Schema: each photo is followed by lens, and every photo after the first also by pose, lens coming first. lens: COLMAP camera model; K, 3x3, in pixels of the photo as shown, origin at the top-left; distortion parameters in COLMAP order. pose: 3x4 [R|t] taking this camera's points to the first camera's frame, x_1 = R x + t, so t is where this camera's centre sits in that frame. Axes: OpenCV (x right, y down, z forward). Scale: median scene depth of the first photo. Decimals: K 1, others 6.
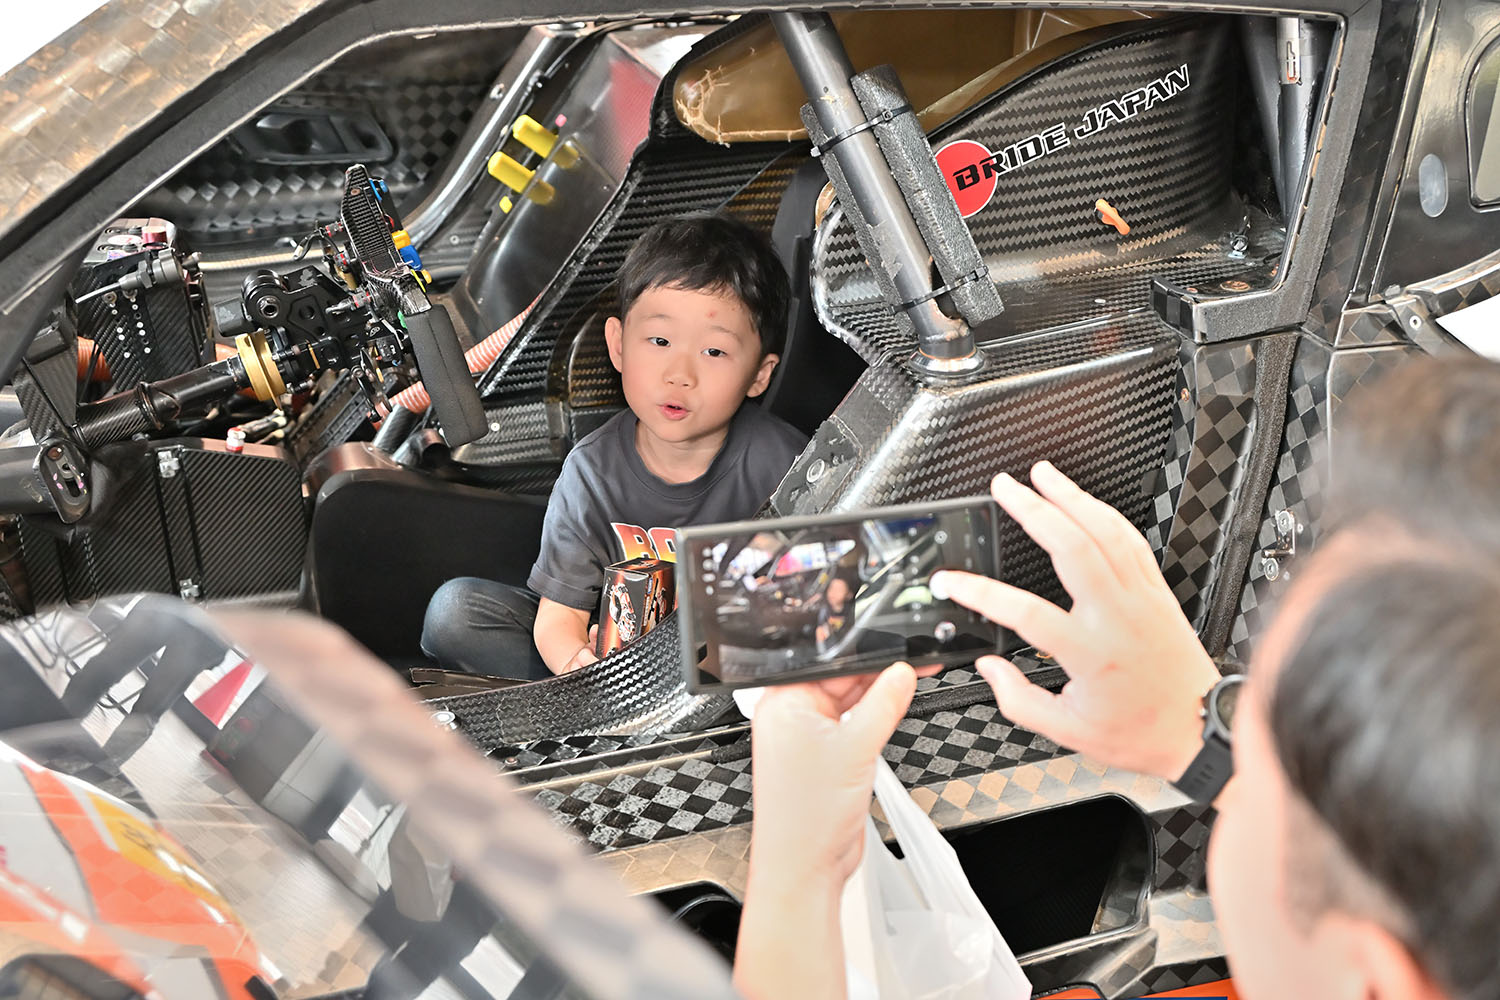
lens RADIAL K [[1850.6, 0, 749.7], [0, 1850.6, 504.2], [0, 0, 1]] dist [-0.031185, 0.000000]
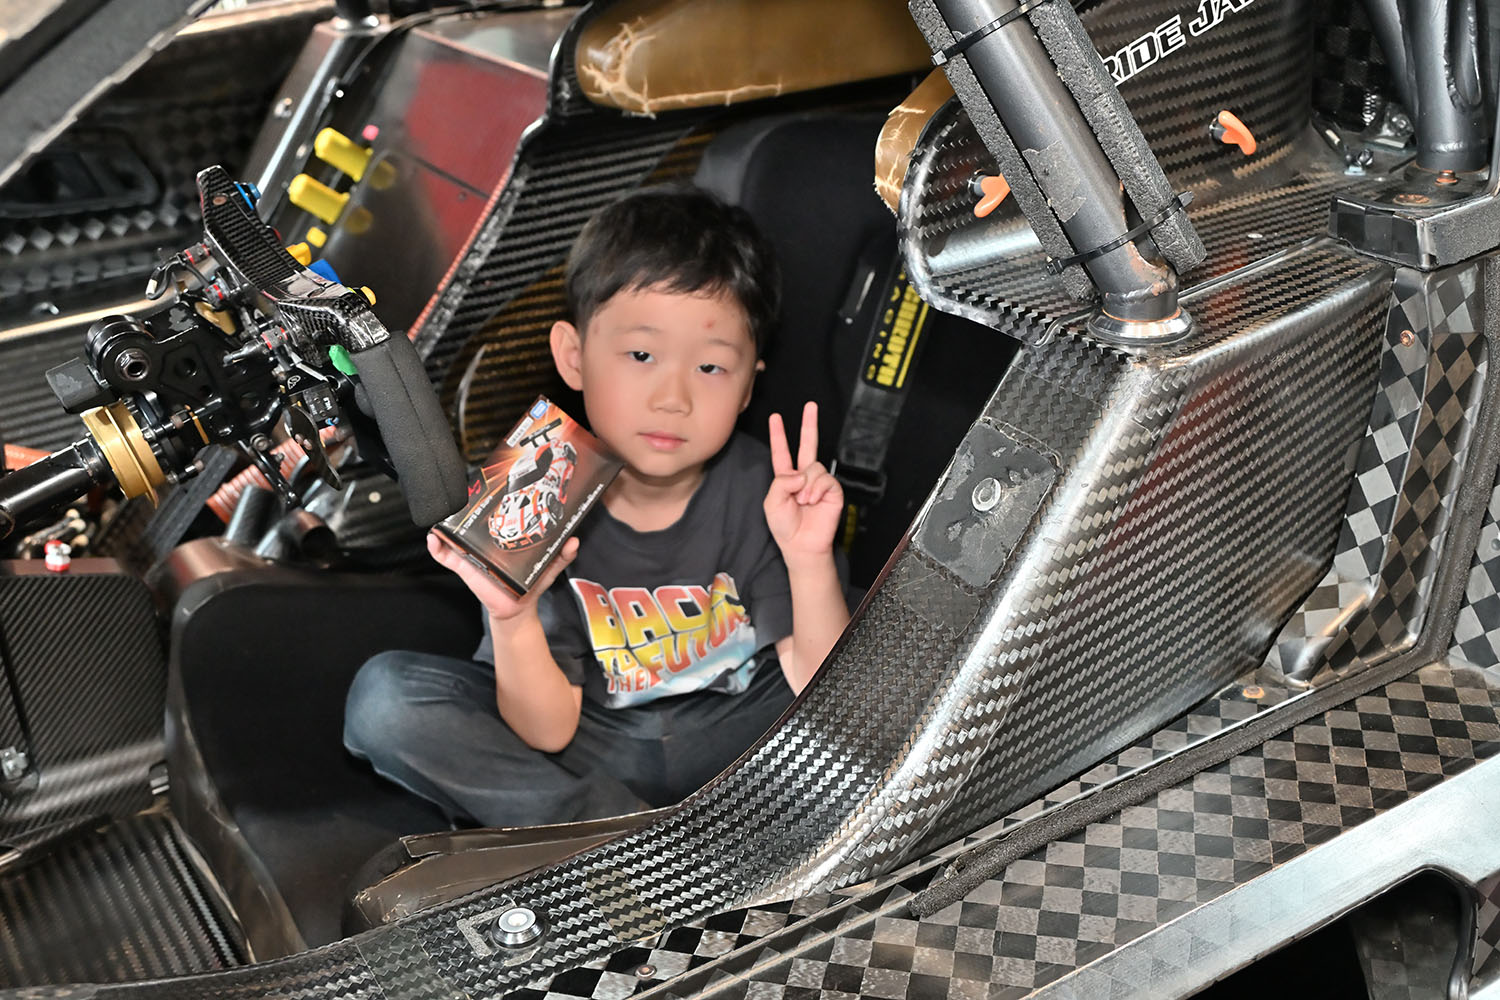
lens RADIAL K [[1683.6, 0, 749.9], [0, 1683.6, 494.8], [0, 0, 1]] dist [0.001767, 0.000000]
pose [[0.972123, -0.126220, 0.197599, -0.166400], [0.129840, 0.991520, -0.005422, -0.023611], [-0.195239, 0.030927, 0.980268, 0.326972]]
